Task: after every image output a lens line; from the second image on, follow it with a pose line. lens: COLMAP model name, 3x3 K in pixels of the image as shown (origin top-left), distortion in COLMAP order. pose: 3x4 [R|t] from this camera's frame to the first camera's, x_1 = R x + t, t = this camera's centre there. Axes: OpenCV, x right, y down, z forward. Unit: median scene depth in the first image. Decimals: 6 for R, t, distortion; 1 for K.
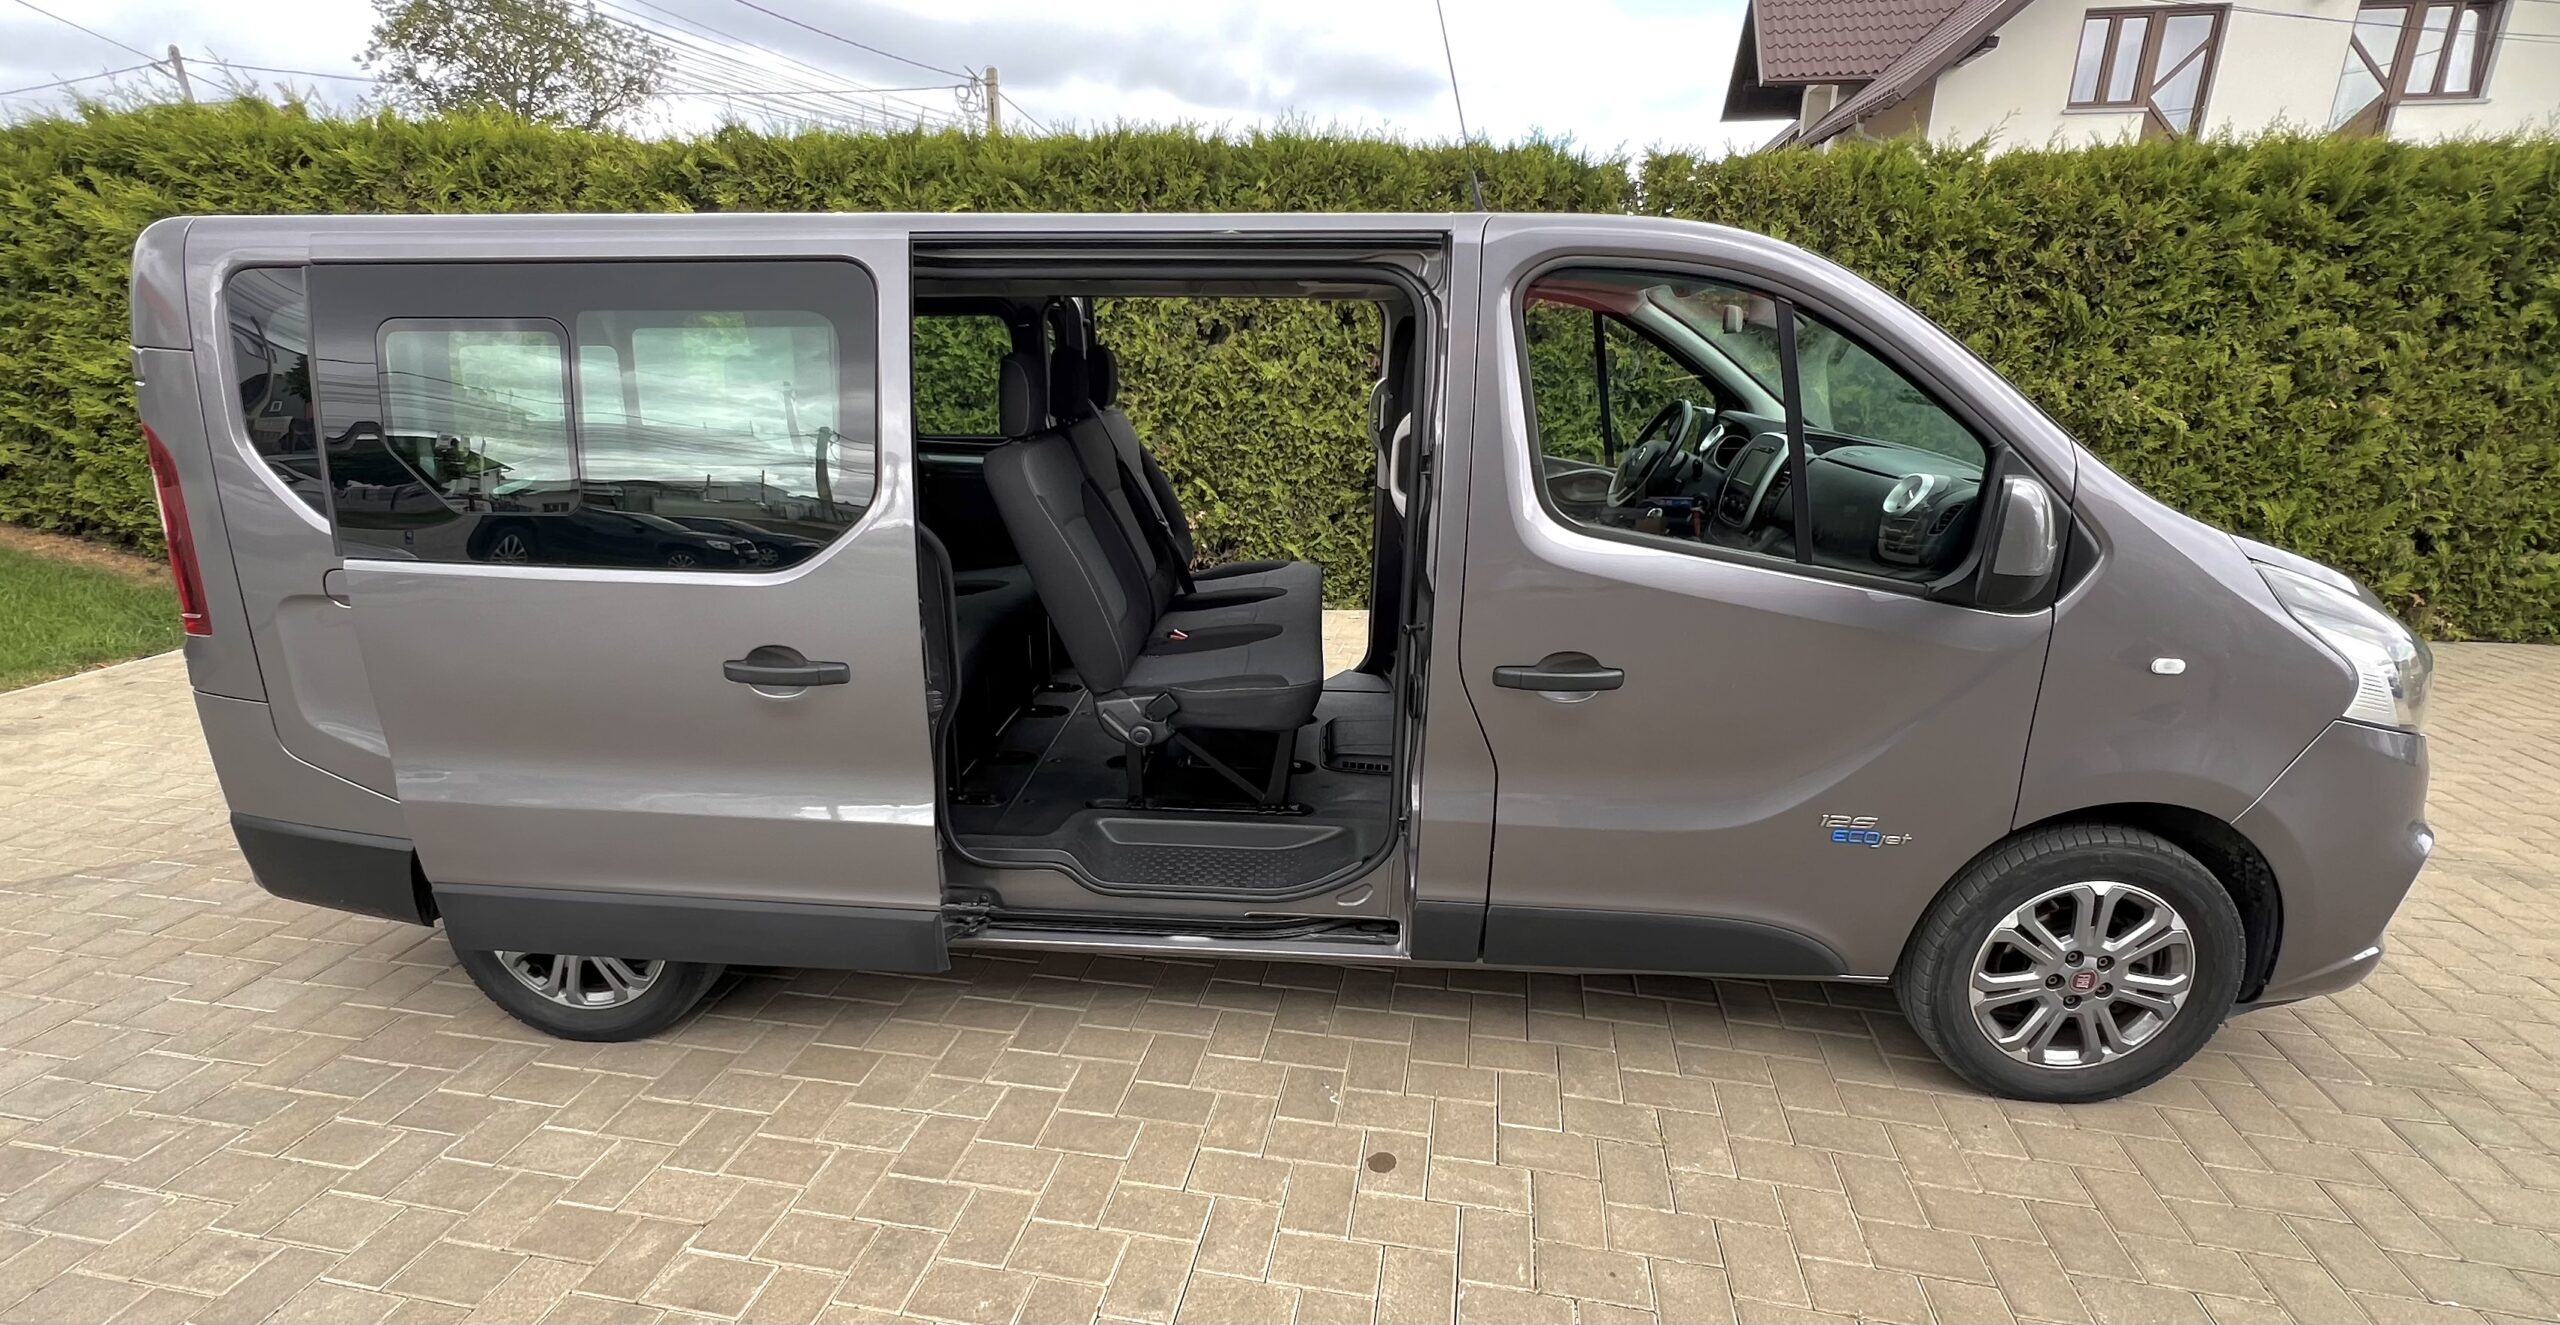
lens RADIAL K [[1201.8, 0, 1220.6], [0, 1201.8, 717.7], [0, 0, 1]] dist [0.008571, 0.003087]
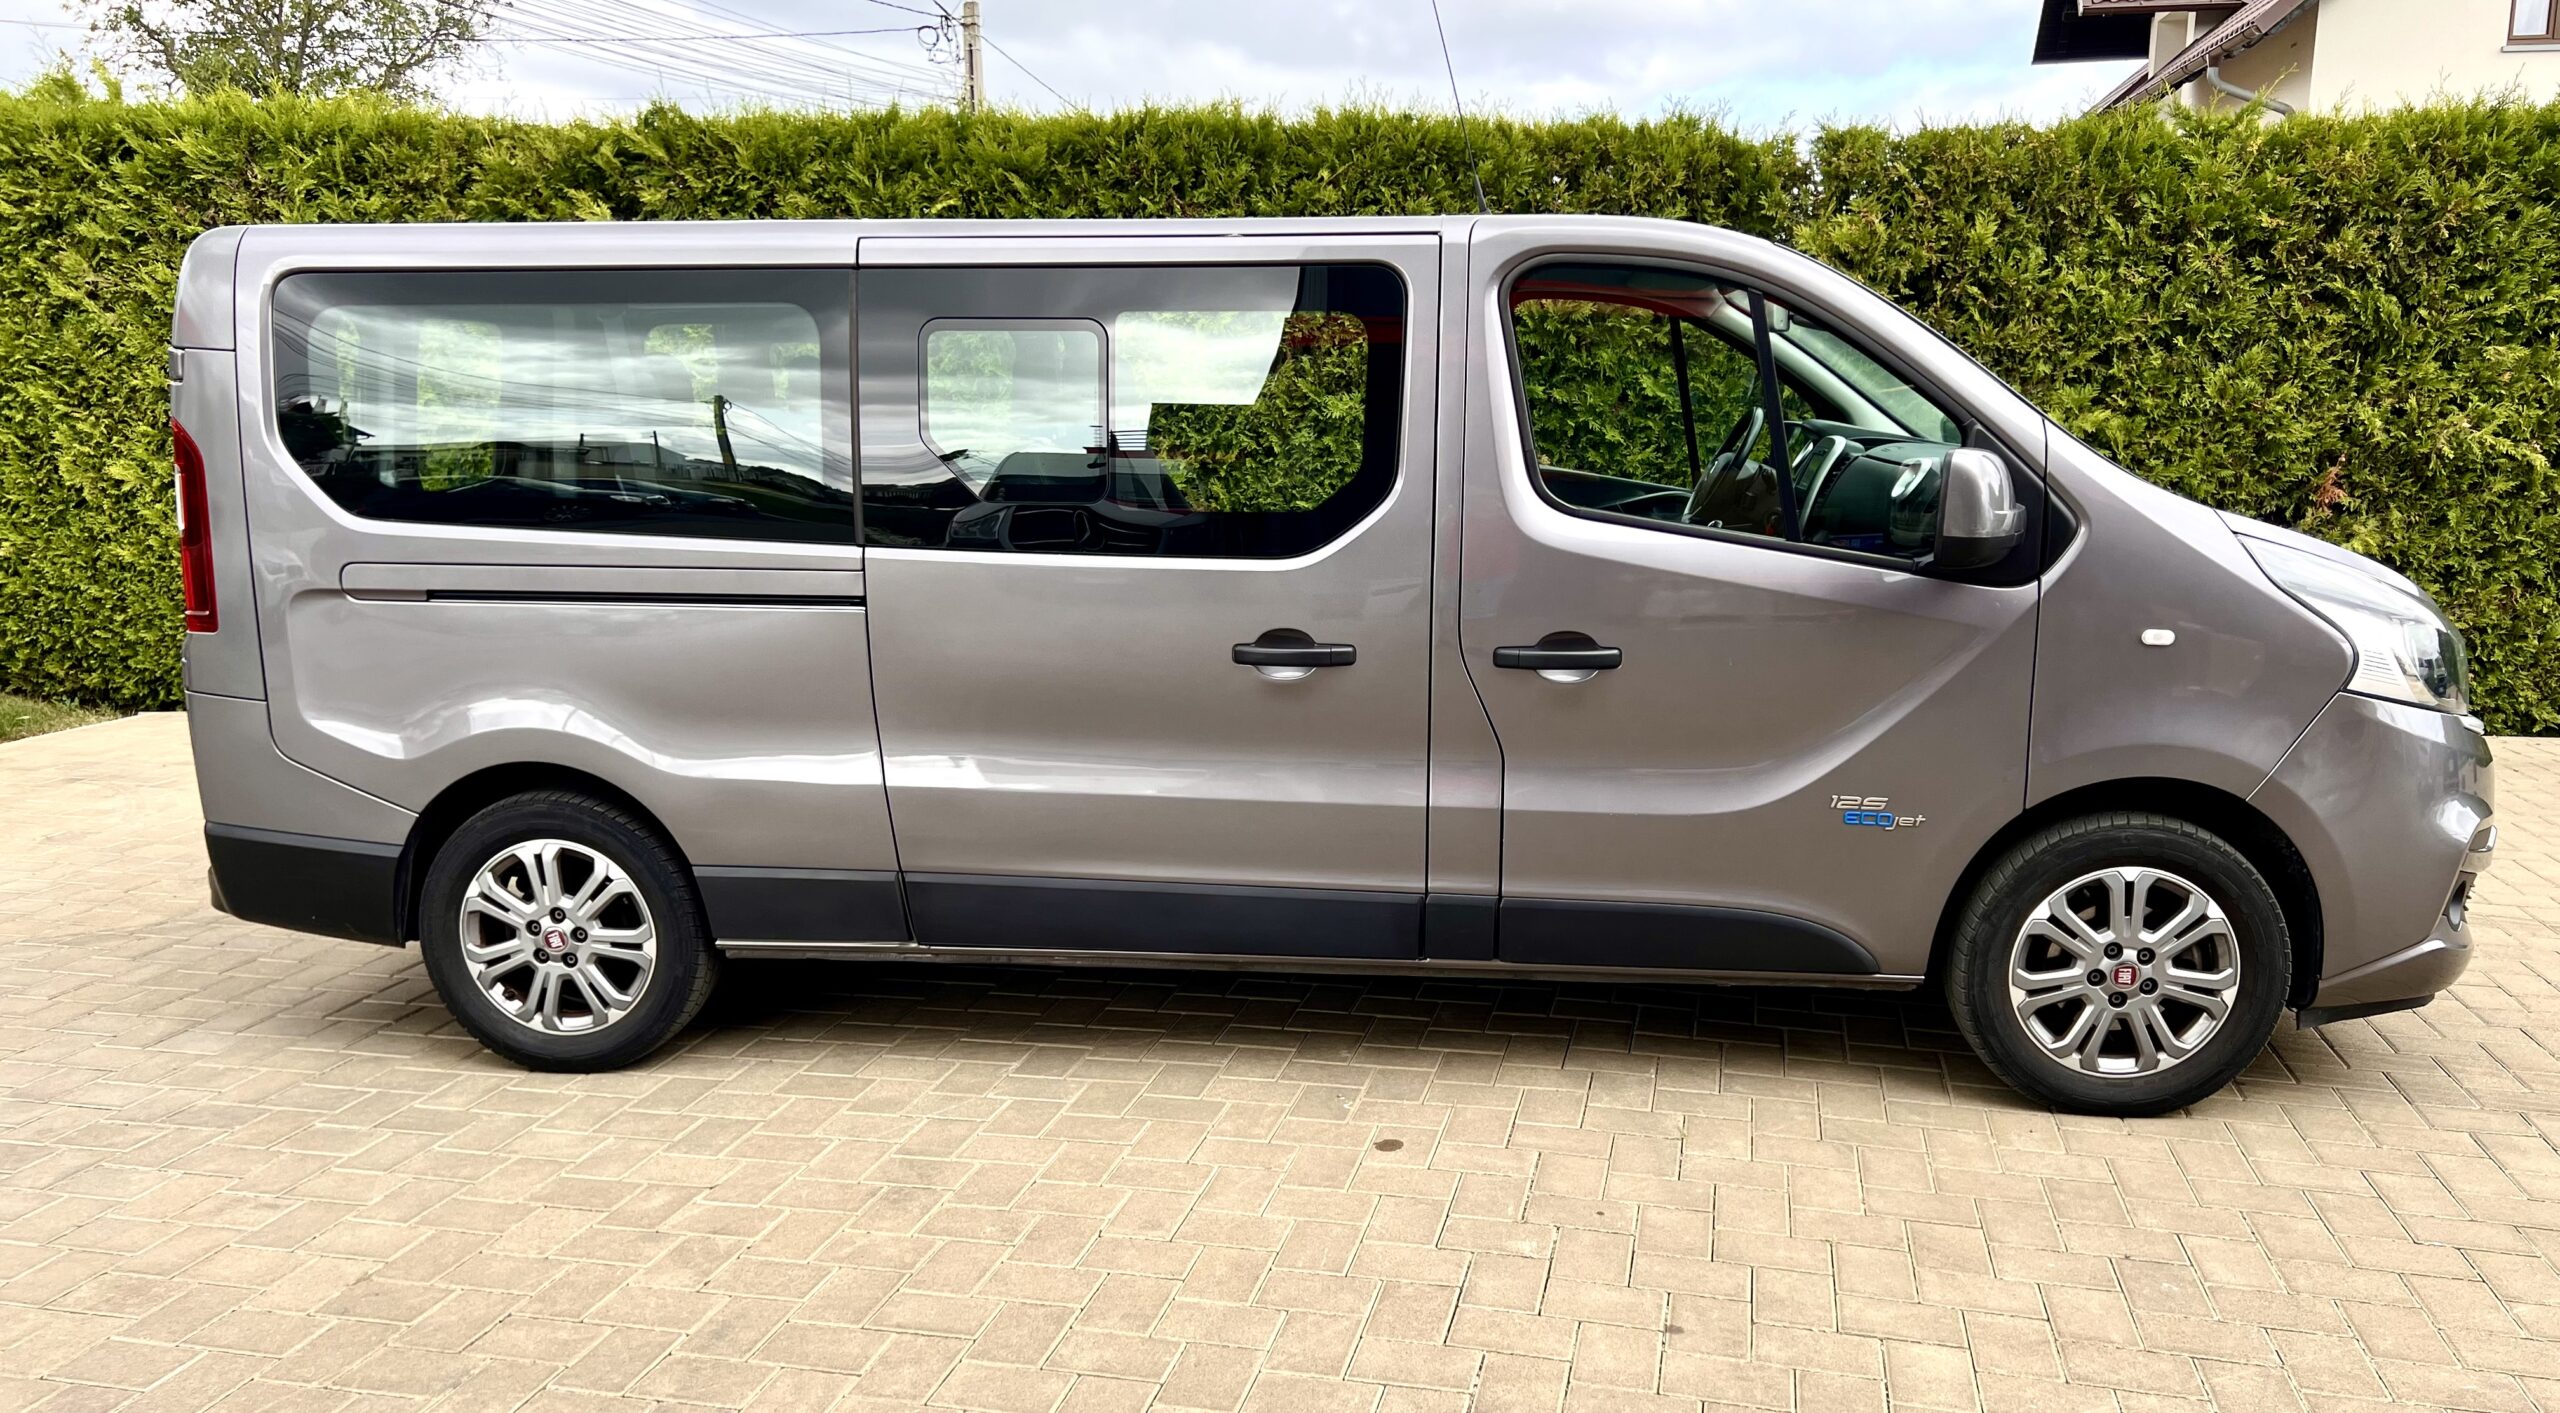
lens RADIAL K [[1810.1, 0, 1255.2], [0, 1810.1, 763.5], [0, 0, 1]] dist [0.068028, -0.043114]
pose [[0.999655, -0.001786, -0.026193, 0.020242], [-0.000824, 0.995058, -0.099295, 0.065320], [0.026241, 0.099283, 0.994713, -0.163079]]
